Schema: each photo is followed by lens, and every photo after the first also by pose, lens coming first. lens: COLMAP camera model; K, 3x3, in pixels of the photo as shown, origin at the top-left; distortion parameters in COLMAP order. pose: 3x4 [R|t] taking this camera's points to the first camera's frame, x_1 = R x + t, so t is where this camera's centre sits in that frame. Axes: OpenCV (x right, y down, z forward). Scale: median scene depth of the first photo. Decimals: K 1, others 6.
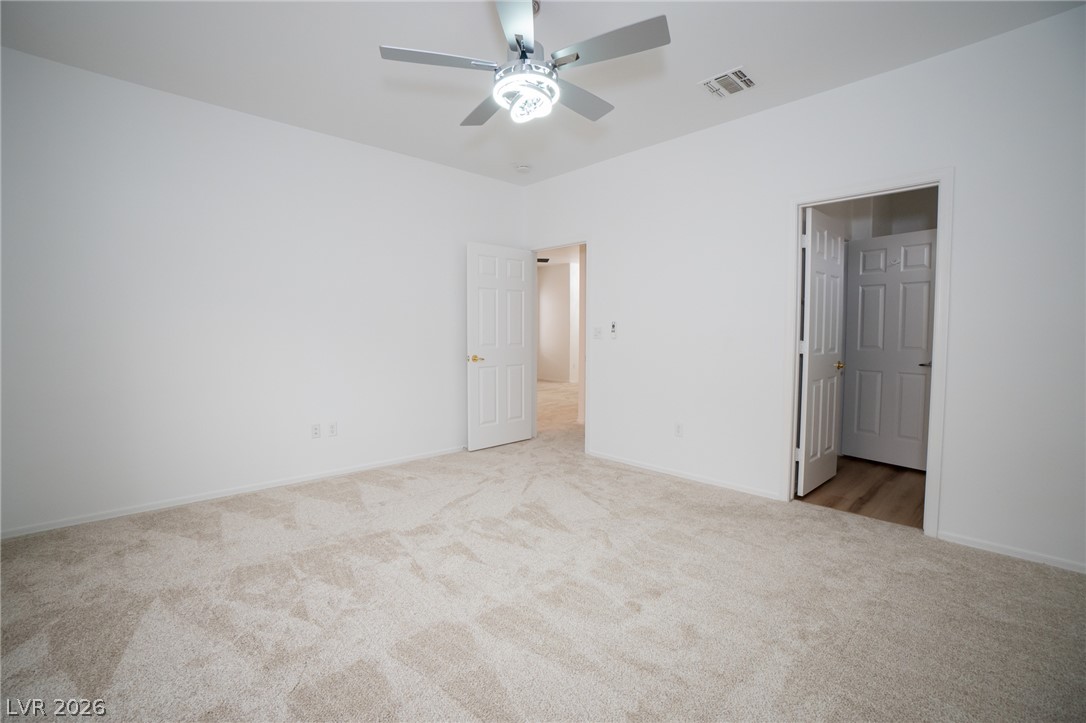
lens RADIAL K [[483.1, 0, 541.0], [0, 483.1, 364.5], [0, 0, 1]] dist [-0.038300, 0.000924]
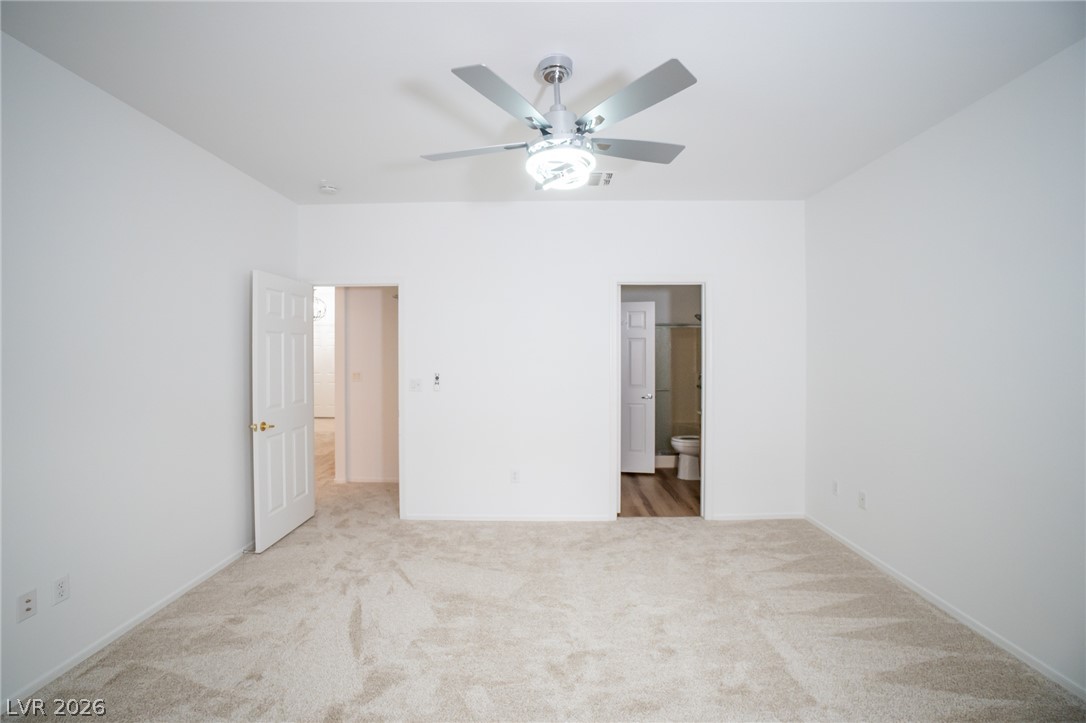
lens RADIAL K [[483.1, 0, 537.5], [0, 483.1, 355.7], [0, 0, 1]] dist [-0.038300, 0.000924]
pose [[0.701992, -0.009587, 0.712120, -0.441075], [0.053402, 0.997803, -0.039209, -0.085356], [-0.710179, 0.065553, 0.700962, 0.216016]]
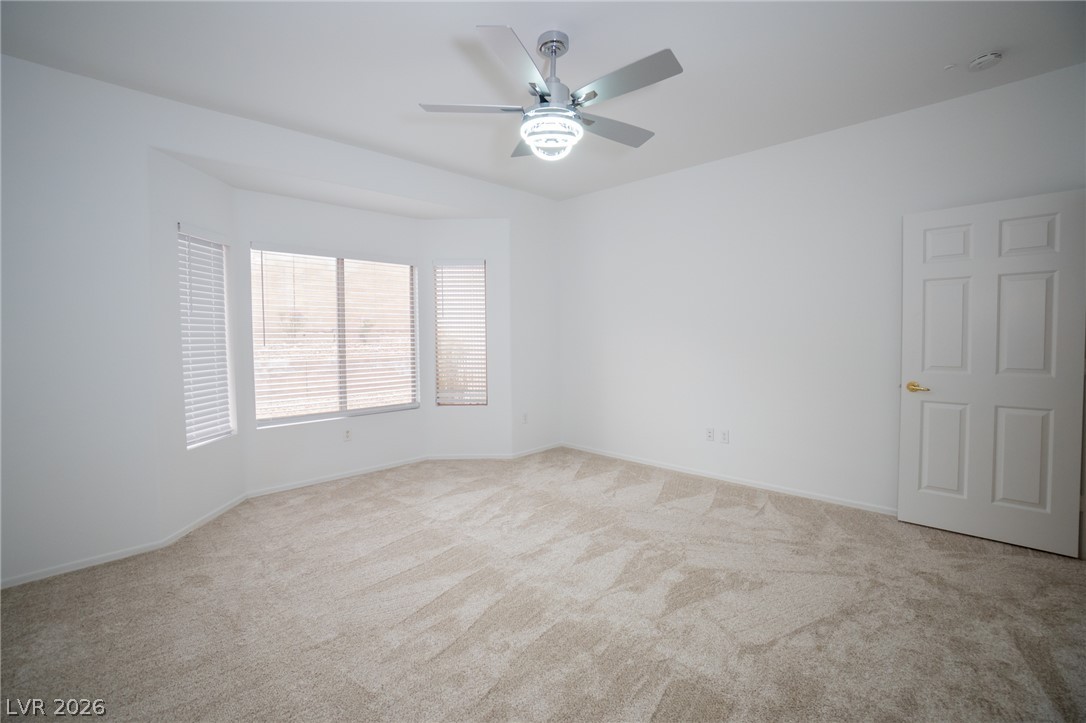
lens RADIAL K [[483.1, 0, 537.0], [0, 483.1, 360.7], [0, 0, 1]] dist [-0.038300, 0.000924]
pose [[0.031705, 0.055260, -0.997969, 0.606295], [-0.060415, 0.996751, 0.053273, -0.063613], [0.997670, 0.058603, 0.034940, 0.552499]]
